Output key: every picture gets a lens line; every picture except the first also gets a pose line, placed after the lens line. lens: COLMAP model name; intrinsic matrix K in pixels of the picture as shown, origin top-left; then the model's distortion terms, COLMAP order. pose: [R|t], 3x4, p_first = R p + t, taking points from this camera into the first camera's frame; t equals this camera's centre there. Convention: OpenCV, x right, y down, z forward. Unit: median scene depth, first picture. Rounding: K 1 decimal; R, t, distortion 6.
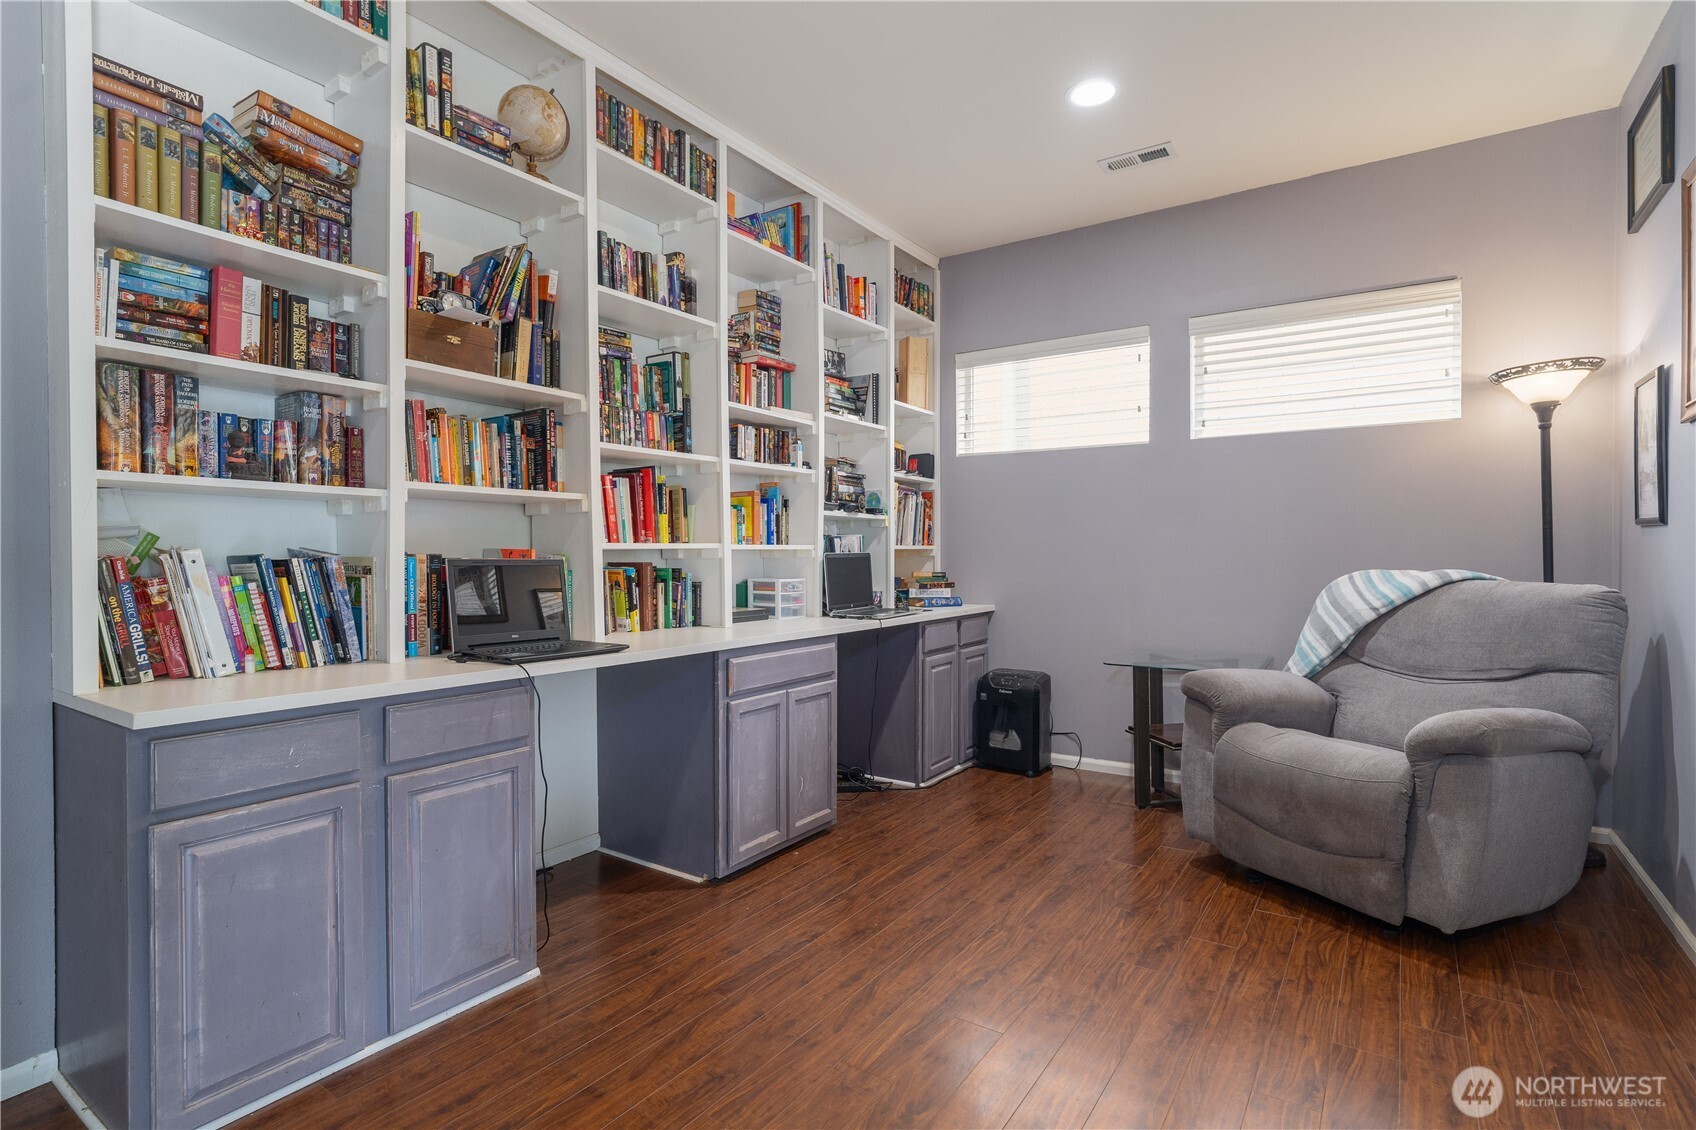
lens RADIAL K [[854.9, 0, 848.0], [0, 854.9, 565.0], [0, 0, 1]] dist [-0.004183, -0.000193]
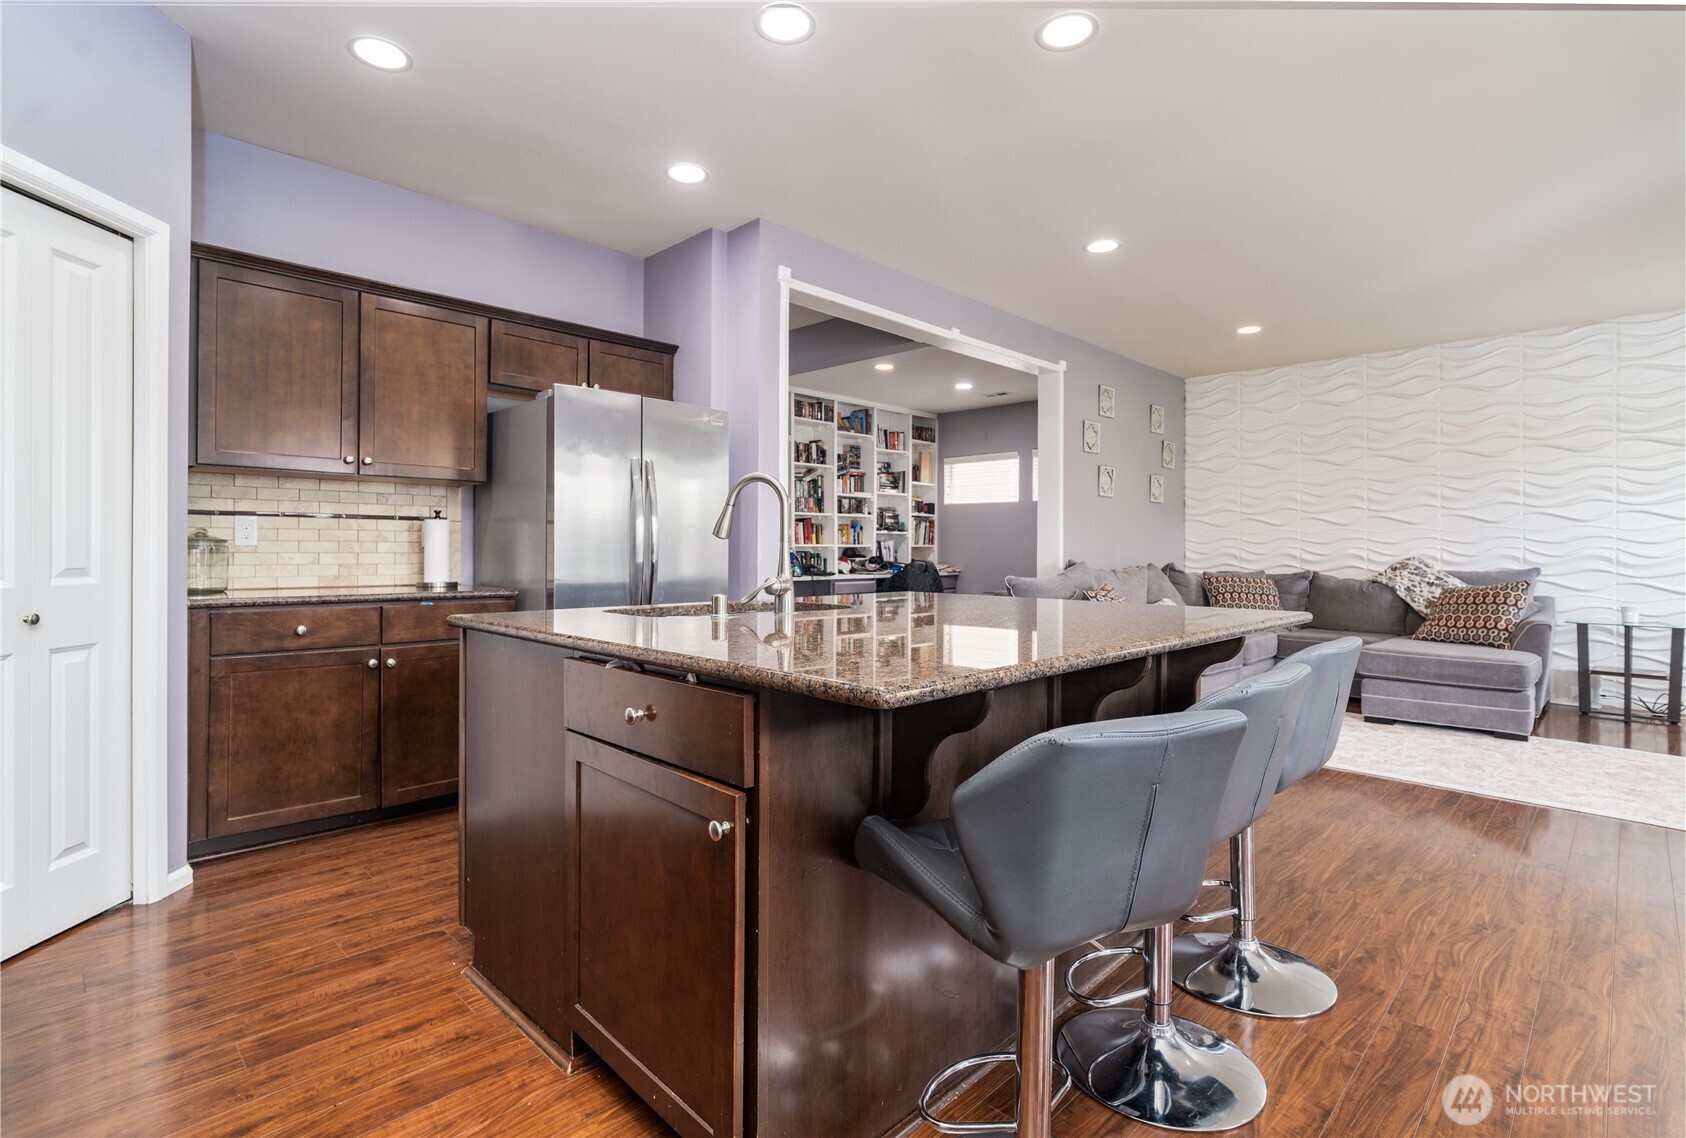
lens RADIAL K [[803.6, 0, 840.1], [0, 803.6, 547.4], [0, 0, 1]] dist [-0.009753, 0.000929]
pose [[0.984666, 0.004958, -0.174377, 0.317191], [-0.007503, 0.999875, -0.013938, 0.019916], [0.174286, 0.015032, 0.984580, -1.524480]]
